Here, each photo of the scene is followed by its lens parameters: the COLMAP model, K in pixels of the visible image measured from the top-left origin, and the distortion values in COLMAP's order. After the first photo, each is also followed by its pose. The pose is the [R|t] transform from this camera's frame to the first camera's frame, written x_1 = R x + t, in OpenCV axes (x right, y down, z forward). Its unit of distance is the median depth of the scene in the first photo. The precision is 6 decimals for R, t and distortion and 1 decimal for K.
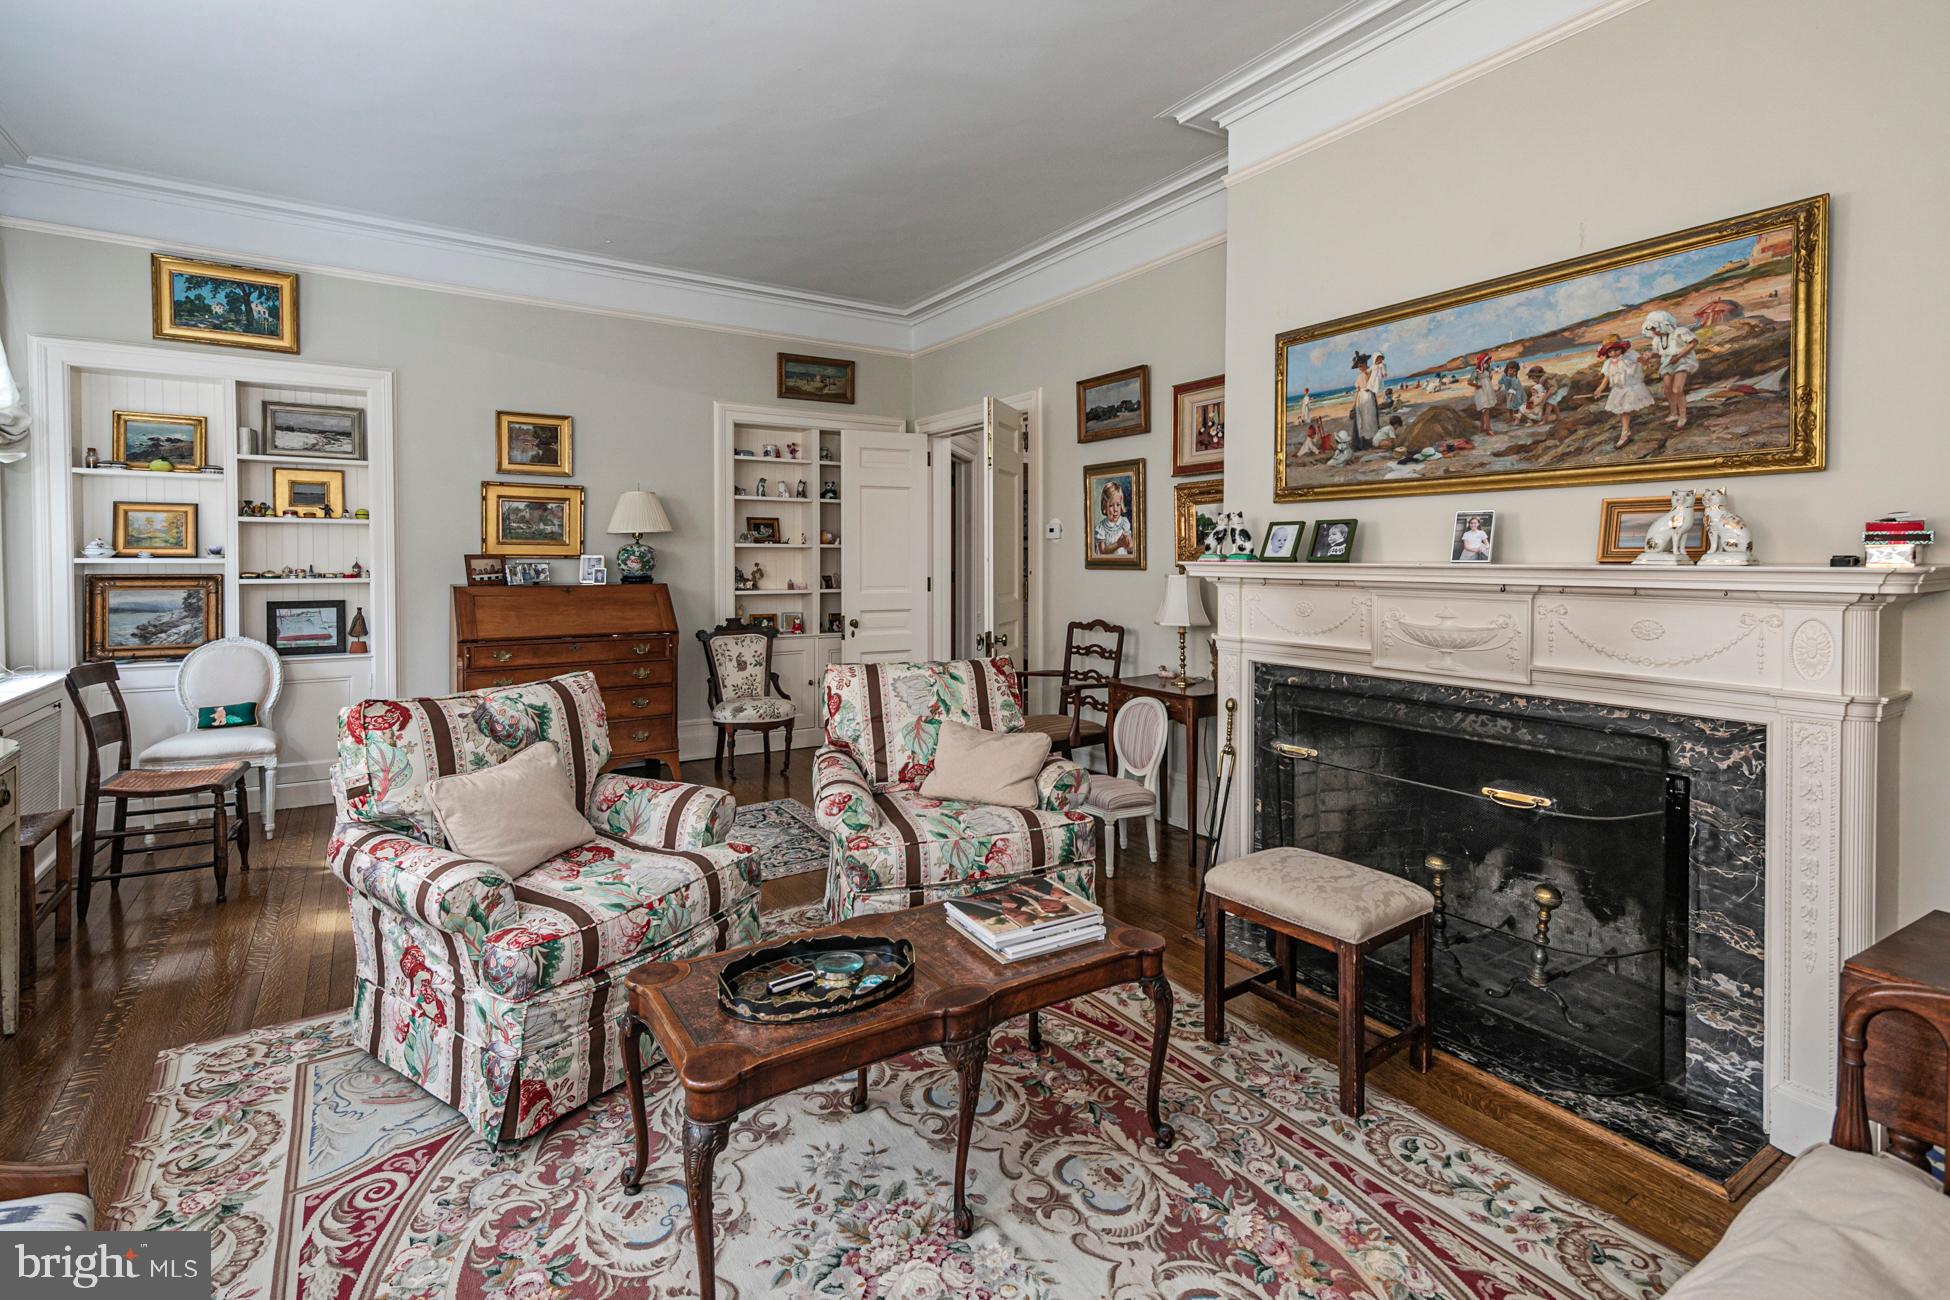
lens RADIAL K [[939.4, 0, 967.0], [0, 939.4, 573.2], [0, 0, 1]] dist [0.026673, -0.005095]
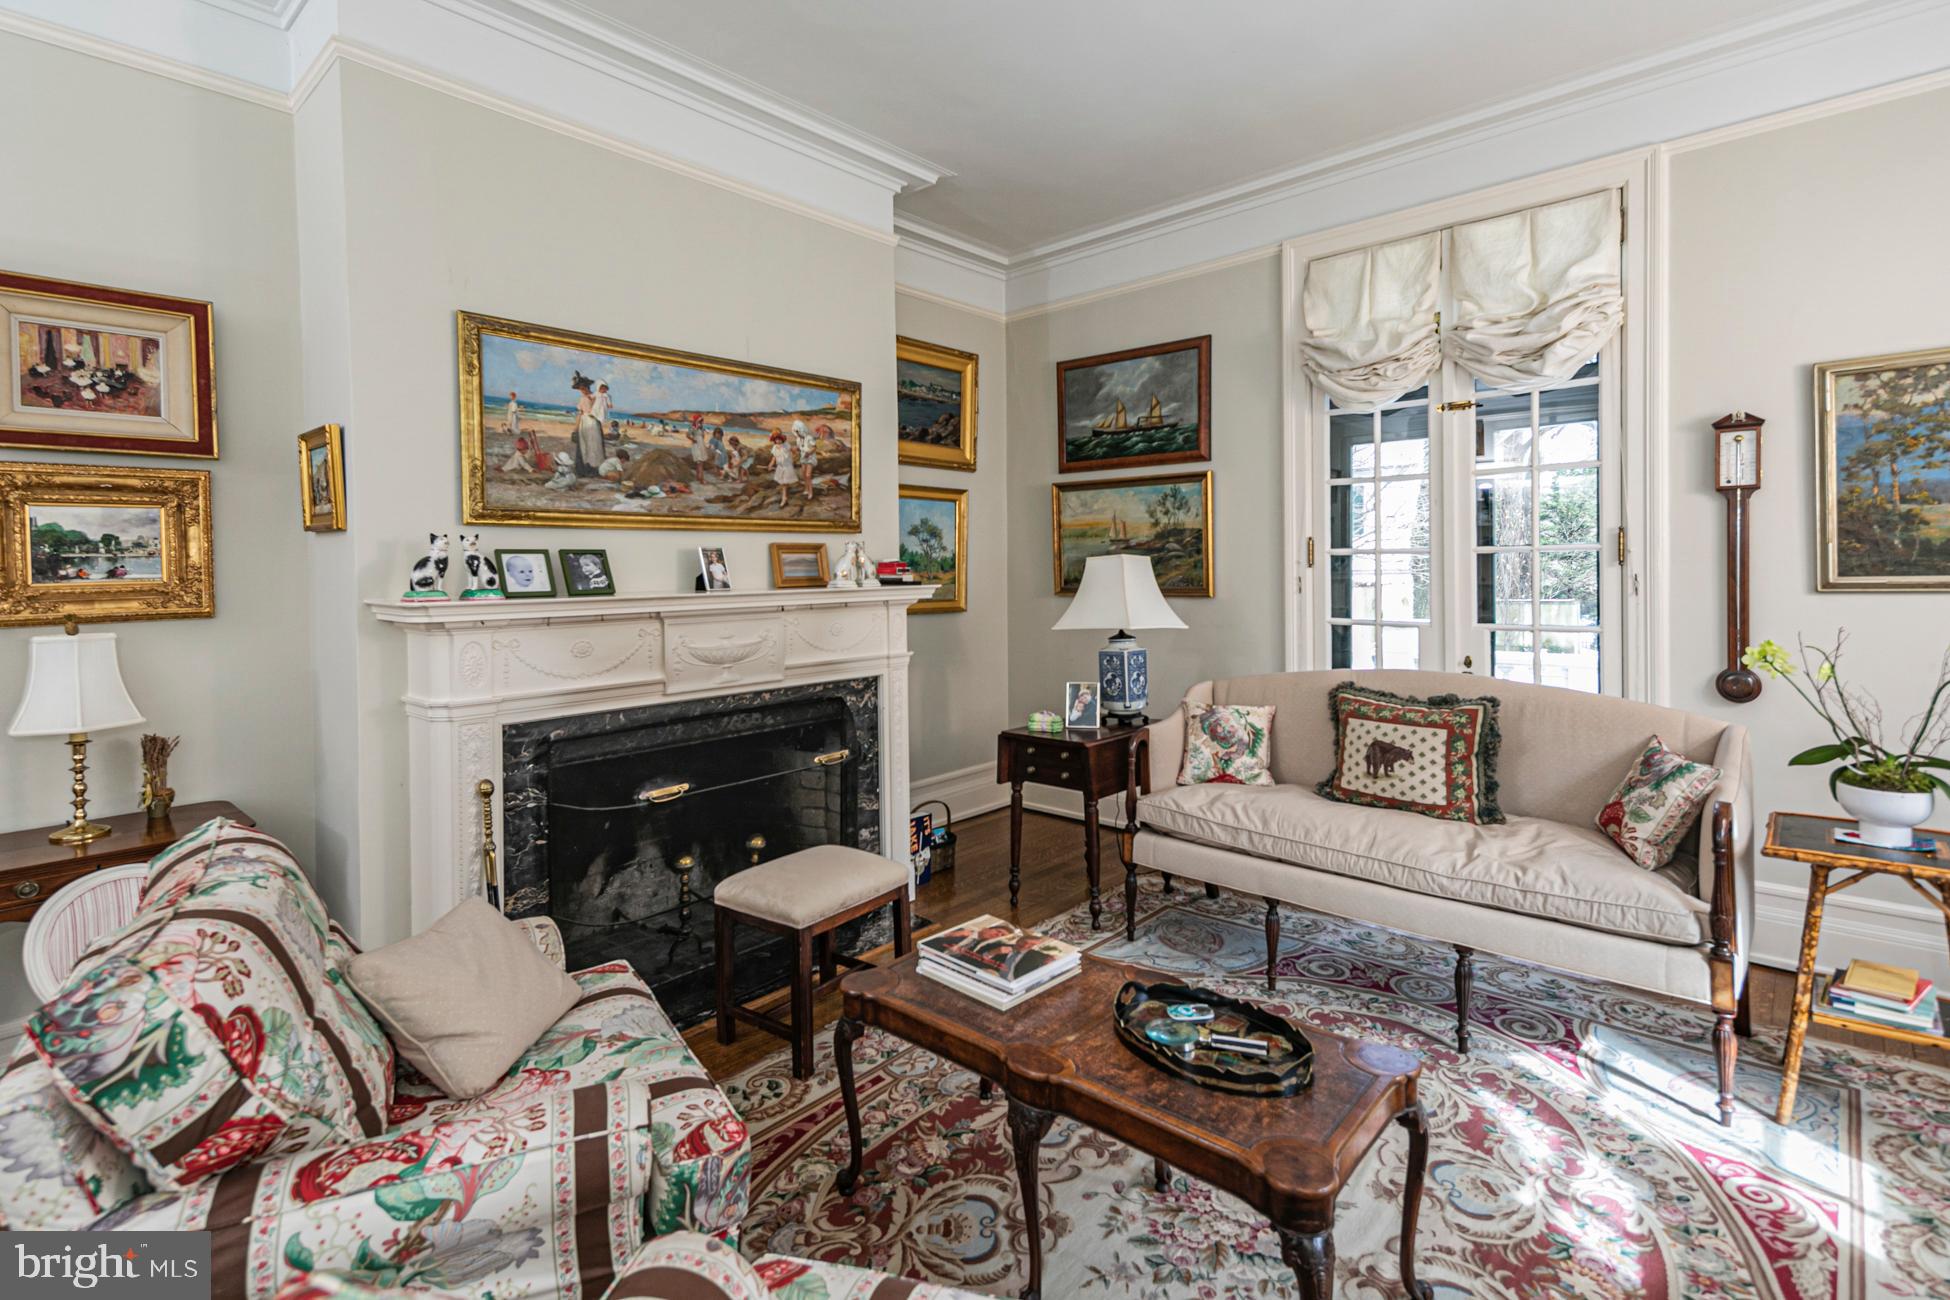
lens RADIAL K [[939.4, 0, 969.1], [0, 939.4, 575.3], [0, 0, 1]] dist [0.026673, -0.005095]
pose [[-0.284248, -0.002950, 0.958746, -0.677748], [0.034215, 0.999327, 0.013219, -0.034469], [-0.958140, 0.036561, -0.283956, 1.012841]]
